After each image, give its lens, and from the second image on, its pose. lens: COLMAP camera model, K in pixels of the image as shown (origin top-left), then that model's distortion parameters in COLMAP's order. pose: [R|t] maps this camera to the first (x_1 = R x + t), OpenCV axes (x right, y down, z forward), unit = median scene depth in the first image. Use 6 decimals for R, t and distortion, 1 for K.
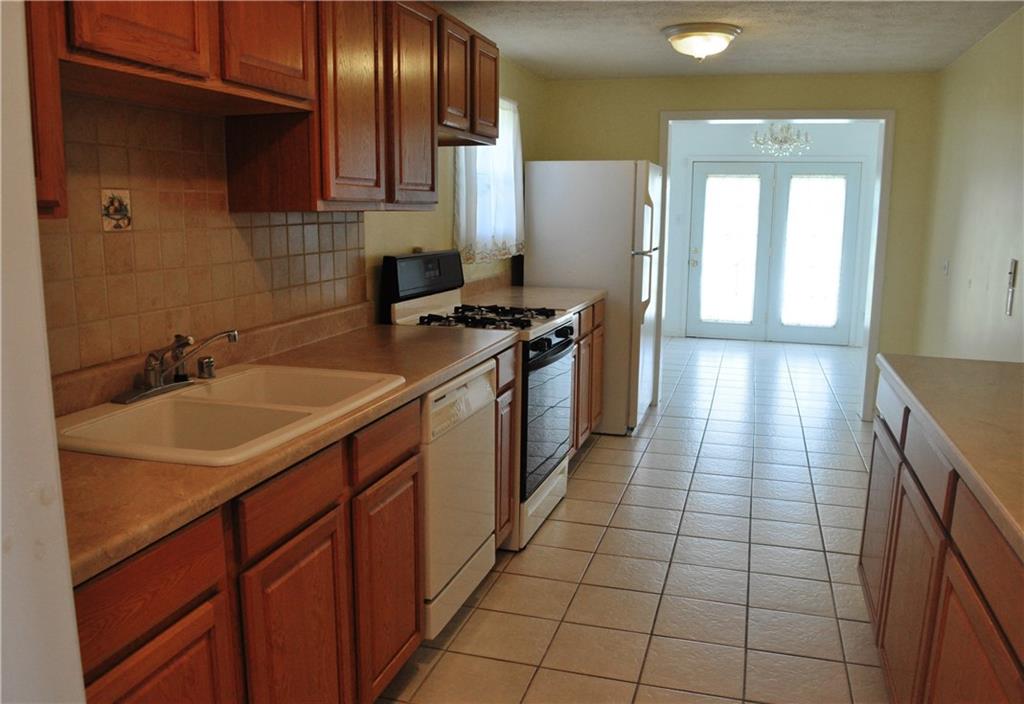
lens RADIAL K [[822.8, 0, 518.9], [0, 822.8, 356.9], [0, 0, 1]] dist [-0.040836, 0.002735]
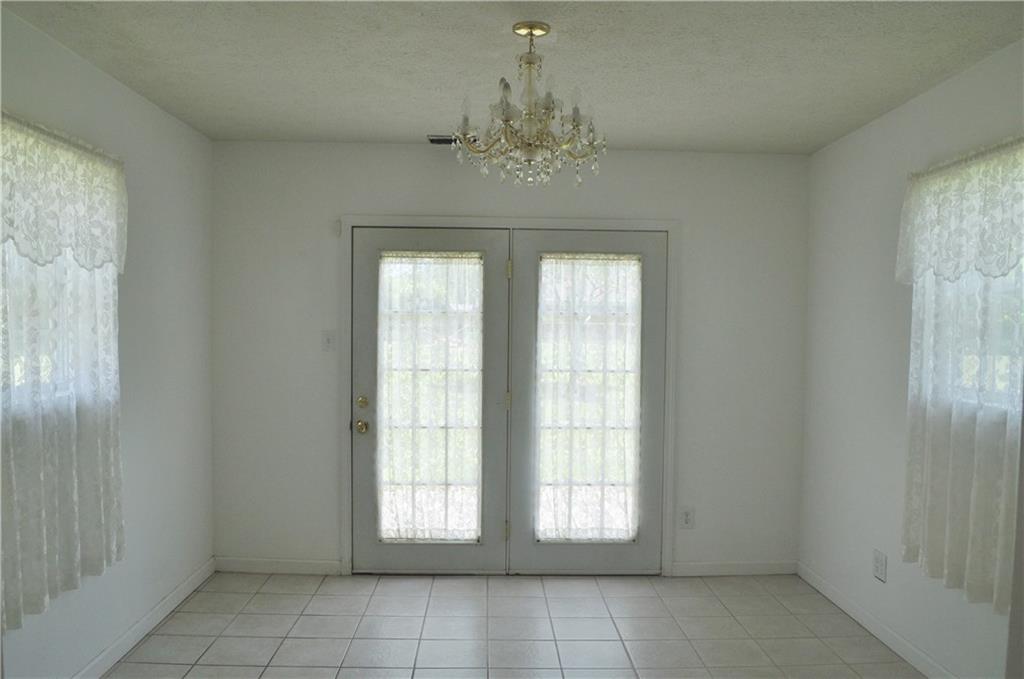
lens RADIAL K [[811.3, 0, 512.5], [0, 811.3, 341.2], [0, 0, 1]] dist [-0.053227, -0.006495]
pose [[0.949511, -0.002833, 0.313721, 0.150198], [0.056357, 0.985234, -0.161673, -0.083336], [-0.308630, 0.171190, 0.935650, 0.517631]]
